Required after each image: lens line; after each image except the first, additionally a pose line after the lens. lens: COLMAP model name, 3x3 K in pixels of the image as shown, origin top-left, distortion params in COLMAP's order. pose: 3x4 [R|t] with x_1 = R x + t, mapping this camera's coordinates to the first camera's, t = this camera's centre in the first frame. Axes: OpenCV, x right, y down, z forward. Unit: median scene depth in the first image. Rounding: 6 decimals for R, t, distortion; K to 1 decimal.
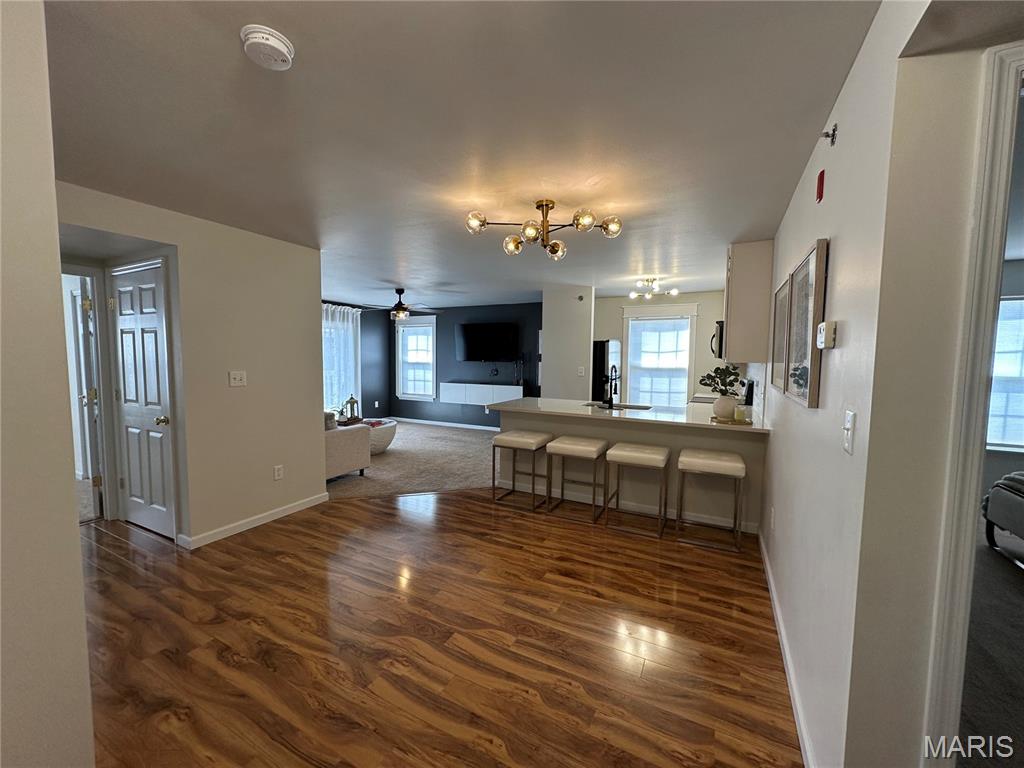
lens RADIAL K [[405.3, 0, 512.0], [0, 405.3, 384.0], [0, 0, 1]] dist [0.000471, -0.000012]
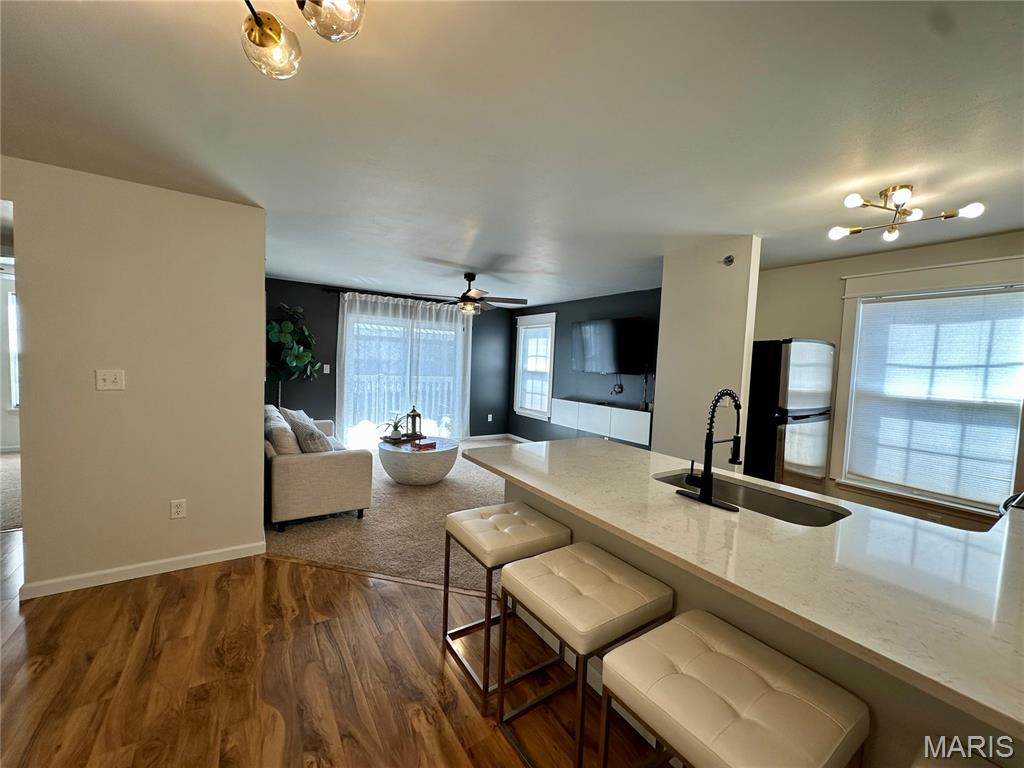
lens RADIAL K [[405.3, 0, 512.0], [0, 405.3, 384.0], [0, 0, 1]] dist [0.000471, -0.000012]
pose [[0.871125, 0.052173, -0.488281, 0.323253], [-0.064532, 0.997879, -0.008505, -0.045238], [0.486802, 0.038919, 0.872645, 0.681976]]
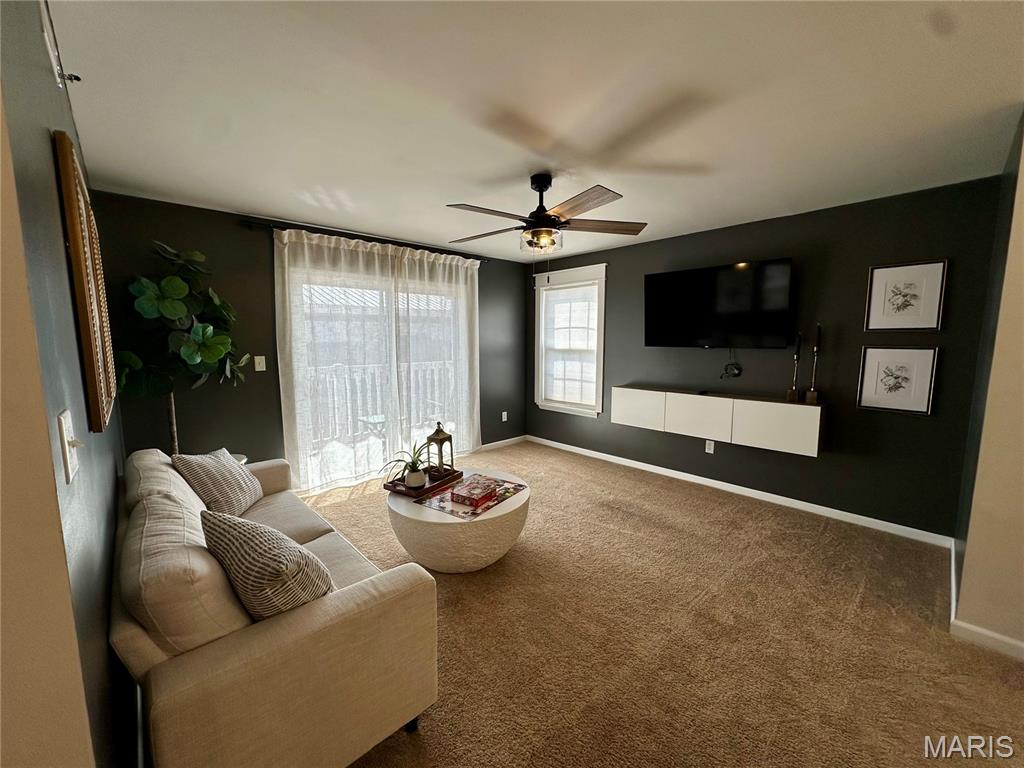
lens RADIAL K [[405.3, 0, 512.0], [0, 405.3, 384.0], [0, 0, 1]] dist [0.000471, -0.000012]
pose [[0.940306, 0.024094, -0.339477, -0.287159], [-0.008825, 0.998882, 0.046452, -0.074847], [0.340217, -0.040683, 0.939467, 1.071113]]
